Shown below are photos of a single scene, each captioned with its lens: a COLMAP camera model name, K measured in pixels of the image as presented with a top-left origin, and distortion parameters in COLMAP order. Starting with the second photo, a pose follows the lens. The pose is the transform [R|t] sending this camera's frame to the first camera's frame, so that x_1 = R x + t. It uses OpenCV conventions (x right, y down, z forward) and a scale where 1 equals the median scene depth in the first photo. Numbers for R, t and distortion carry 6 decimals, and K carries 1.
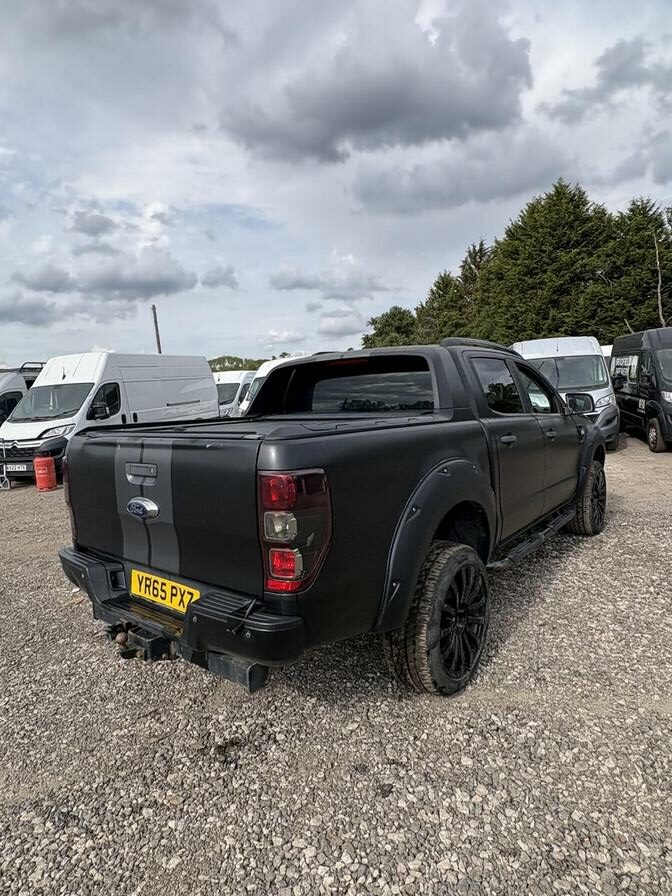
lens RADIAL K [[512.8, 0, 338.2], [0, 512.8, 448.4], [0, 0, 1]] dist [0.000507, -0.000514]
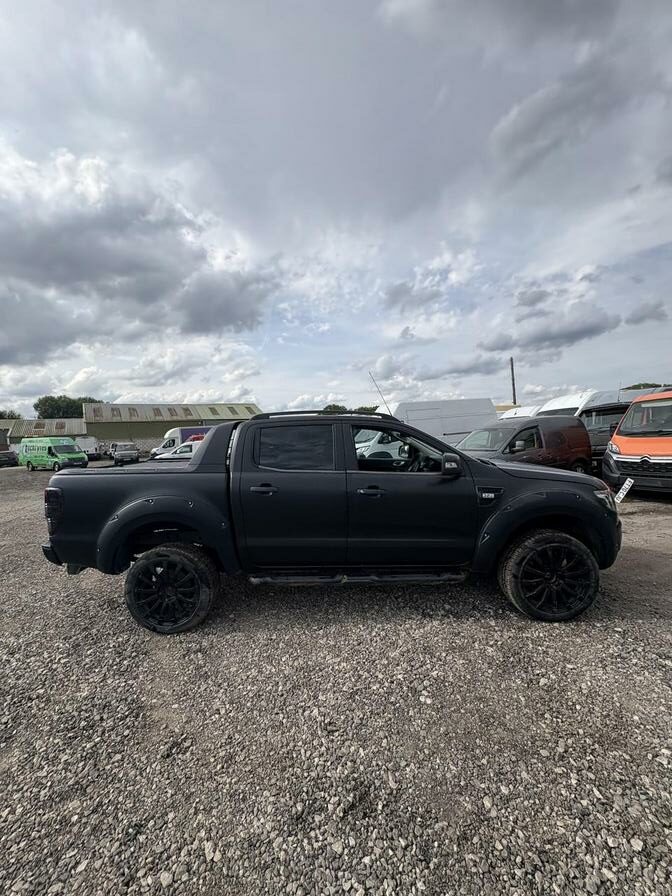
lens RADIAL K [[356.2, 0, 333.2], [0, 356.2, 447.5], [0, 0, 1]] dist [0.001740, -0.000642]
pose [[0.598533, 0.054252, -0.799259, 0.103905], [-0.073866, 0.997191, 0.012373, -0.013433], [0.797685, 0.051632, 0.600860, 0.049914]]
